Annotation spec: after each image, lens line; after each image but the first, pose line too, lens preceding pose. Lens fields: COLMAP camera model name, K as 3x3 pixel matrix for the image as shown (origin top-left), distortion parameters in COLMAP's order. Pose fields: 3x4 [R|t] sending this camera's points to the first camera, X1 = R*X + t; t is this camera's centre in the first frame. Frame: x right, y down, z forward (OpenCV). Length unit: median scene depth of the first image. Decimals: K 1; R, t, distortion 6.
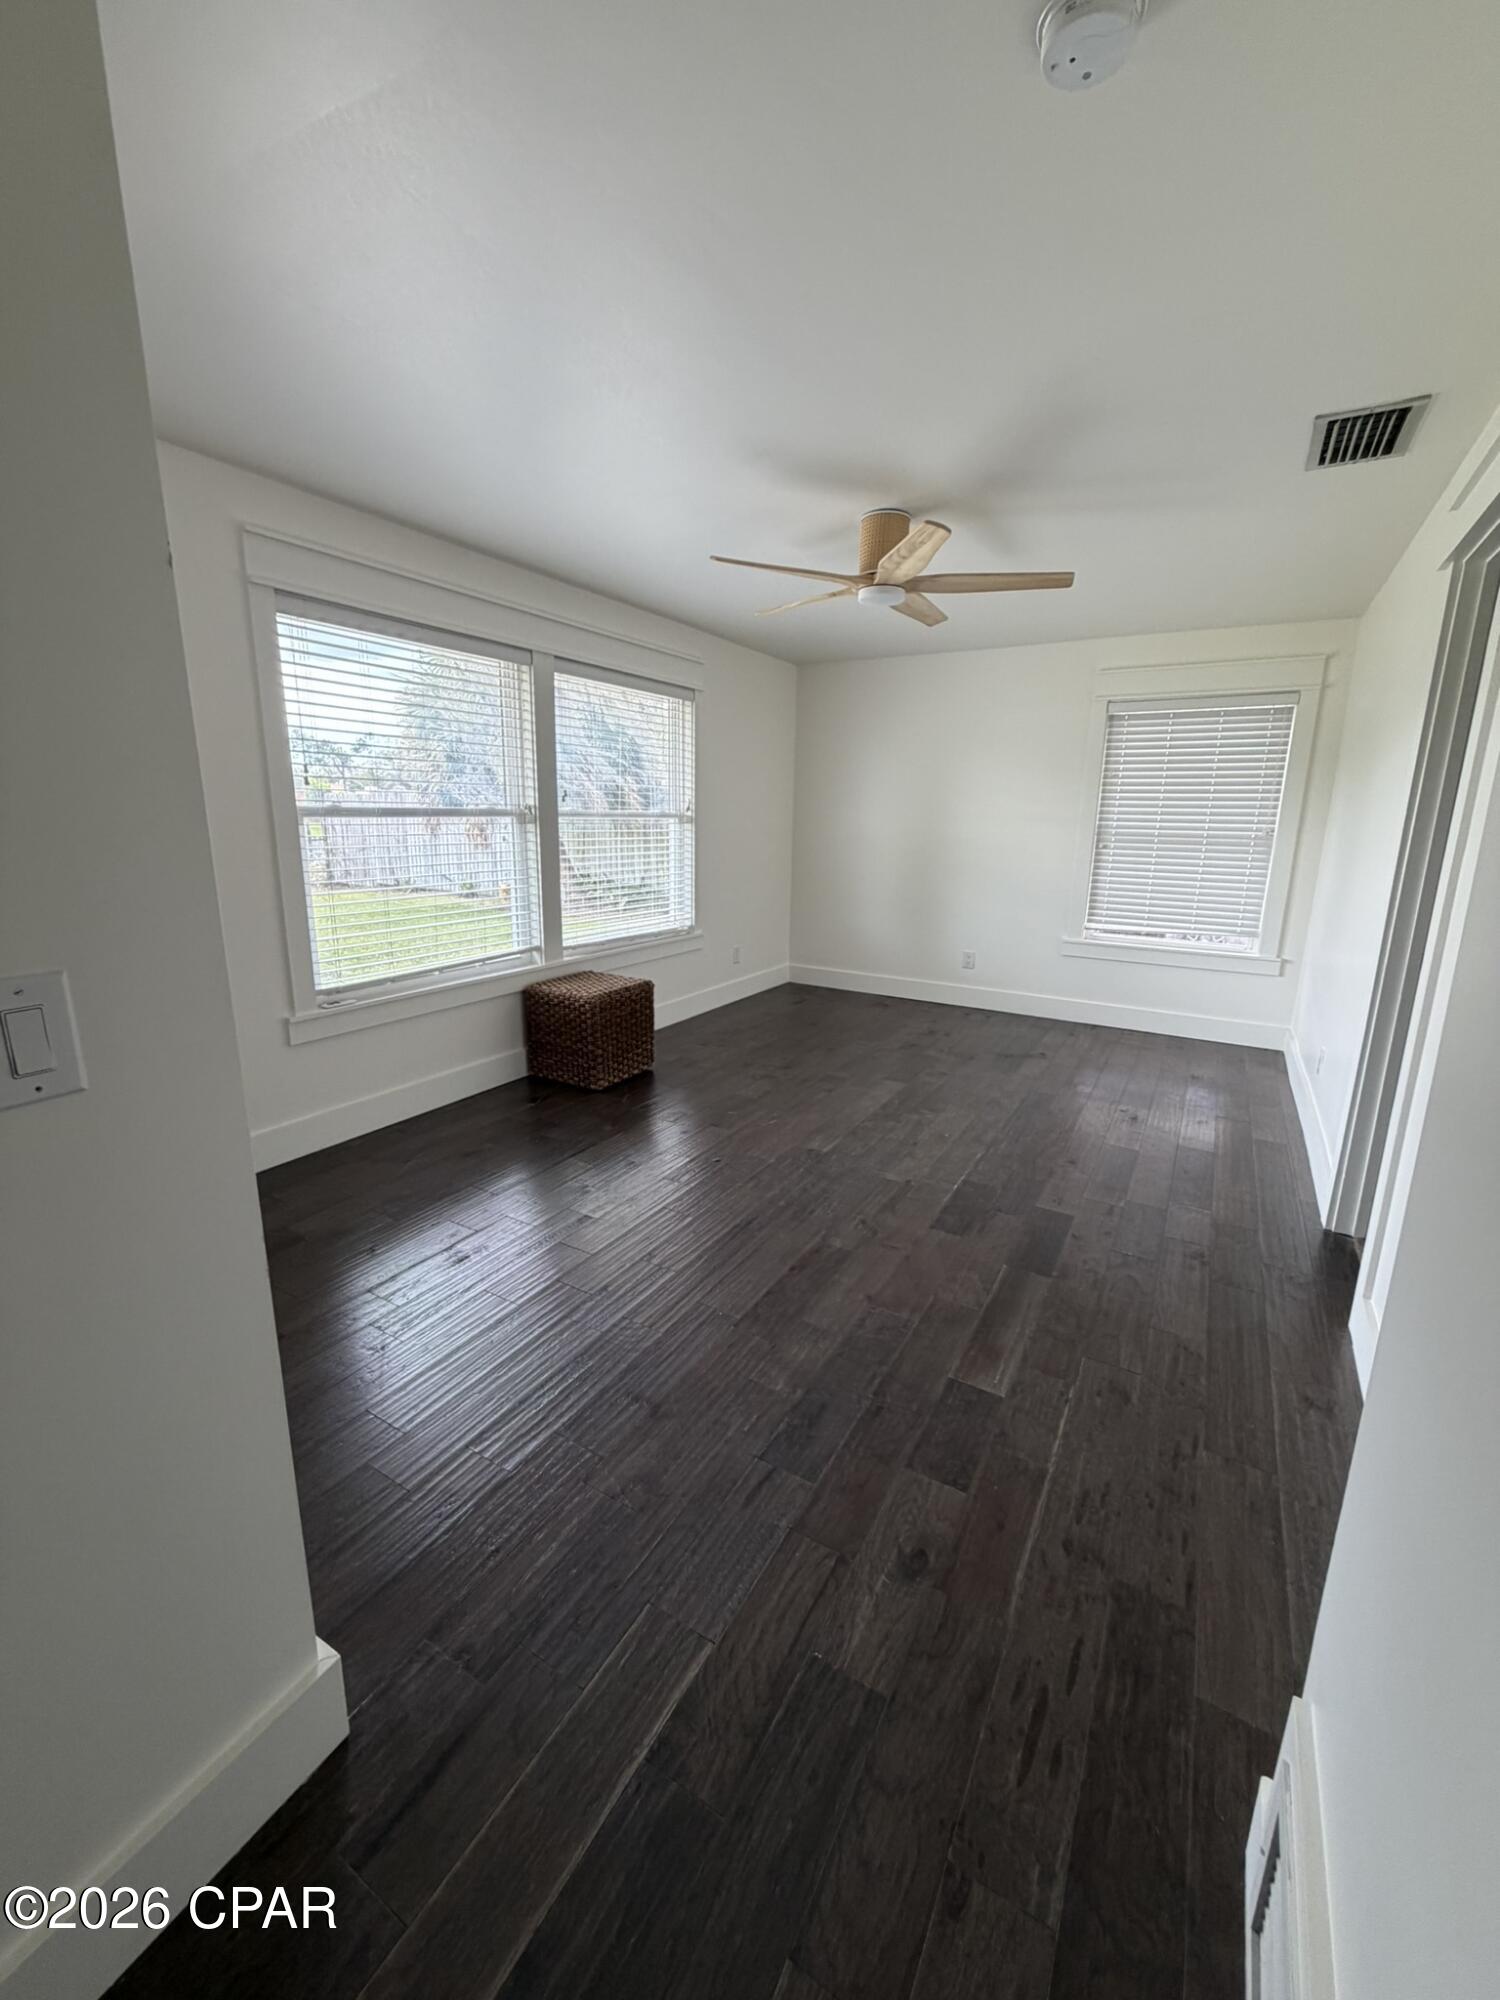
lens RADIAL K [[797.7, 0, 742.8], [0, 797.7, 995.3], [0, 0, 1]] dist [-0.000491, 0.000347]
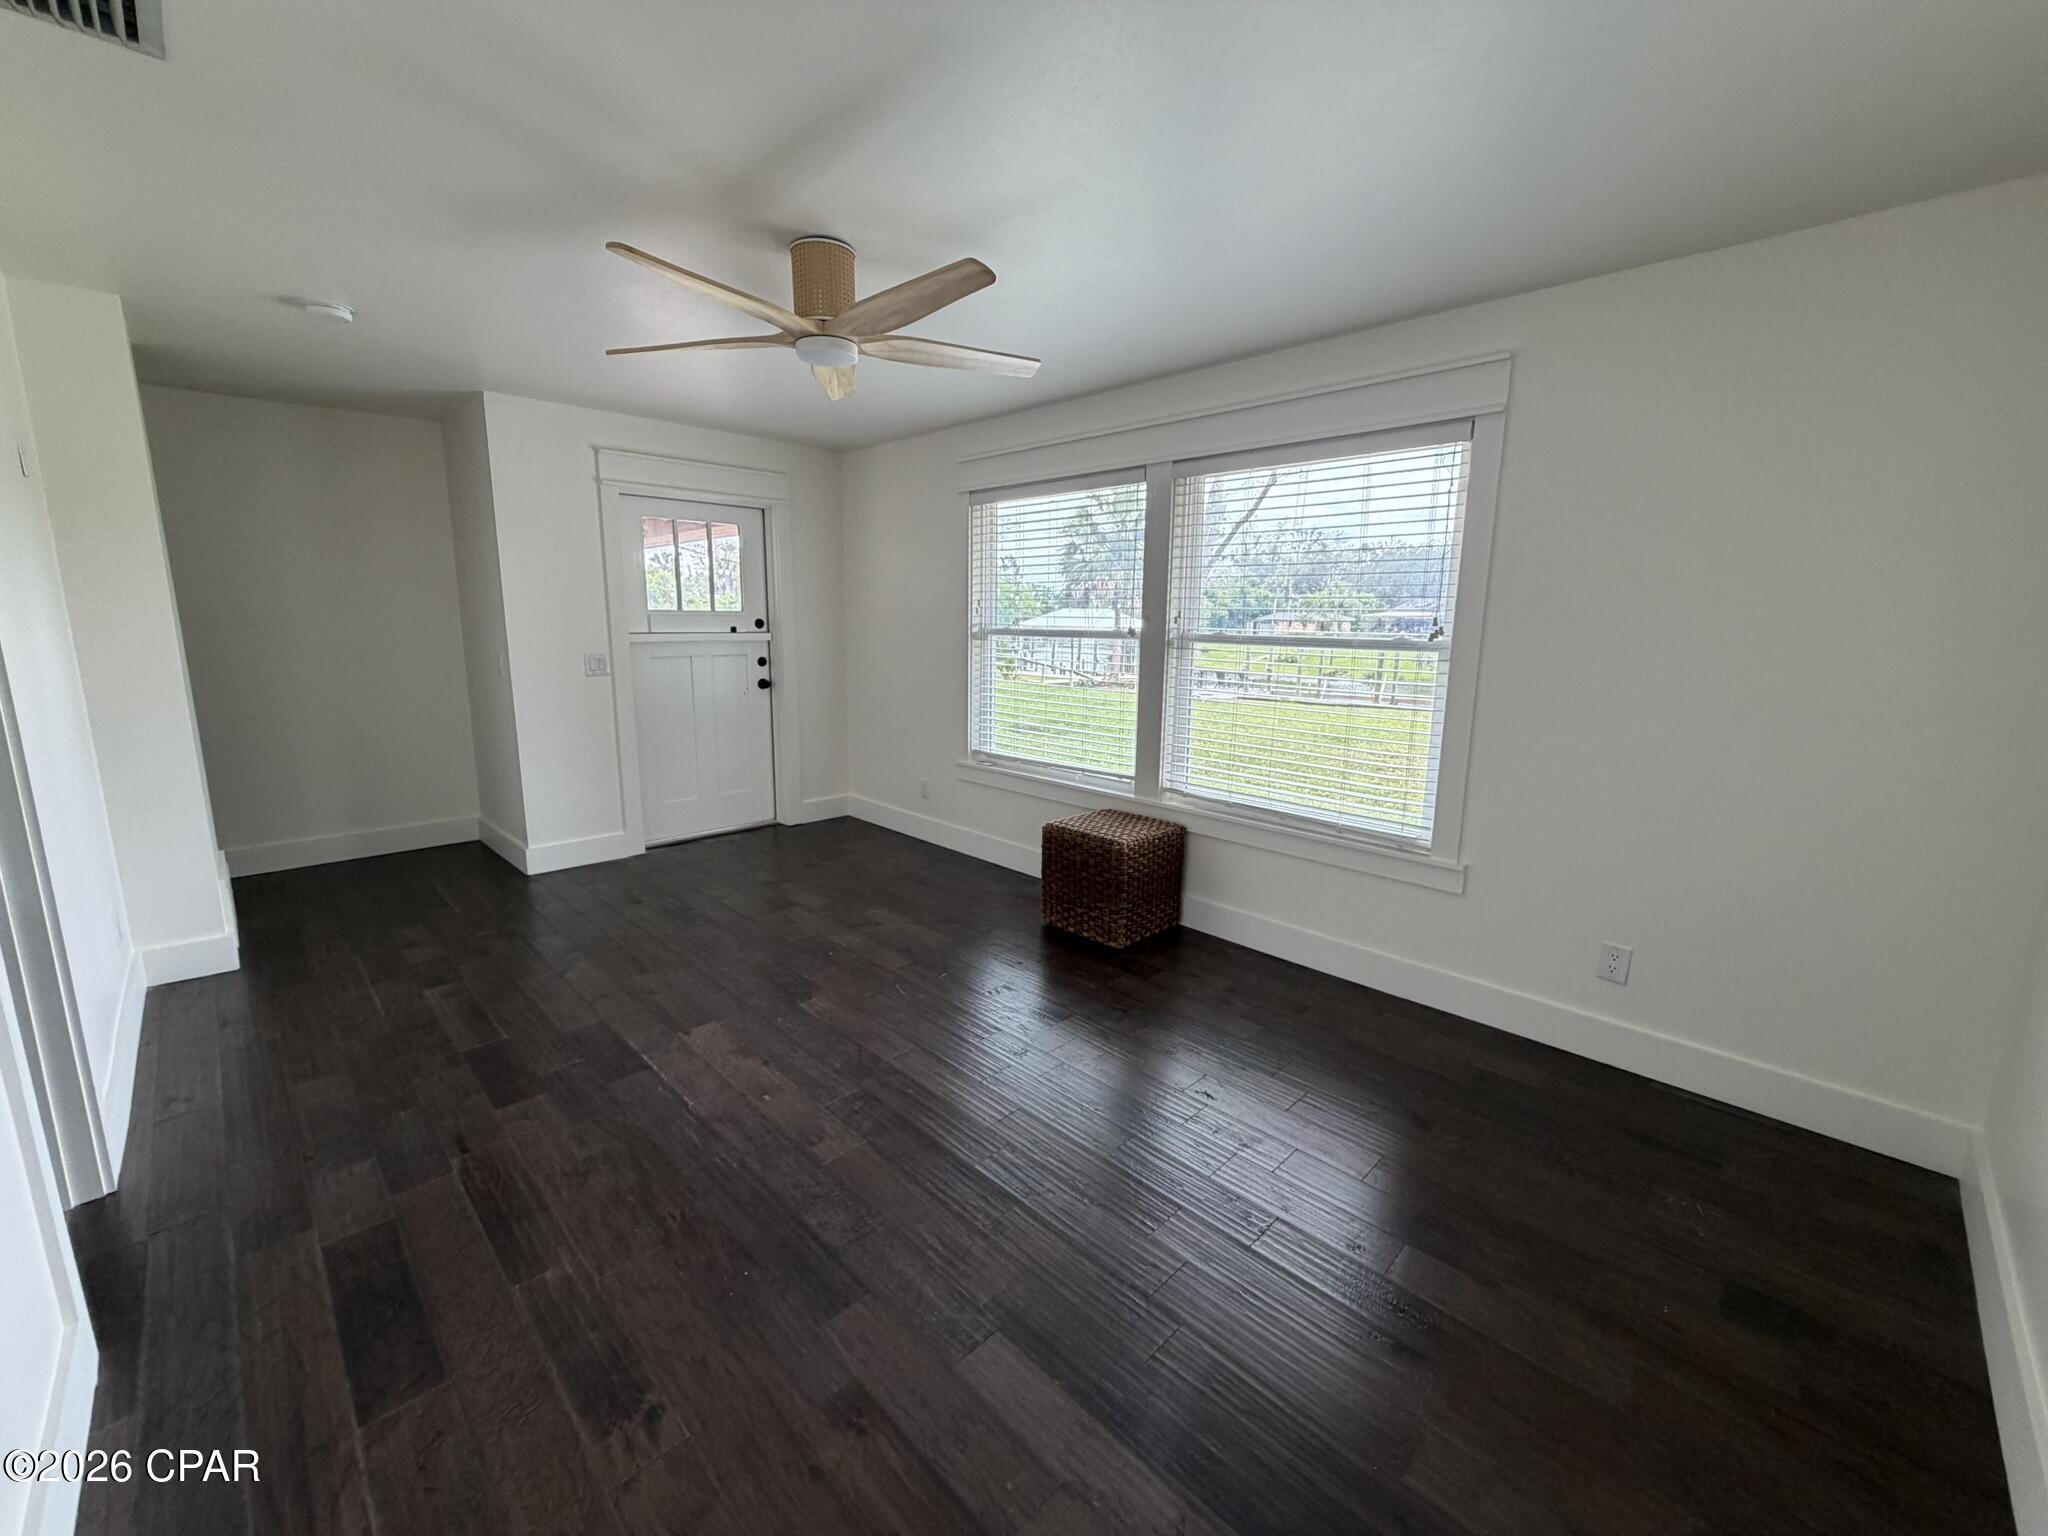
lens RADIAL K [[816.8, 0, 1019.2], [0, 816.8, 768.6], [0, 0, 1]] dist [-0.000491, 0.000347]
pose [[-0.248992, 0.156983, -0.955698, 0.978922], [-0.235155, 0.947449, 0.216894, -0.347850], [0.939524, 0.278742, -0.198992, 1.498776]]
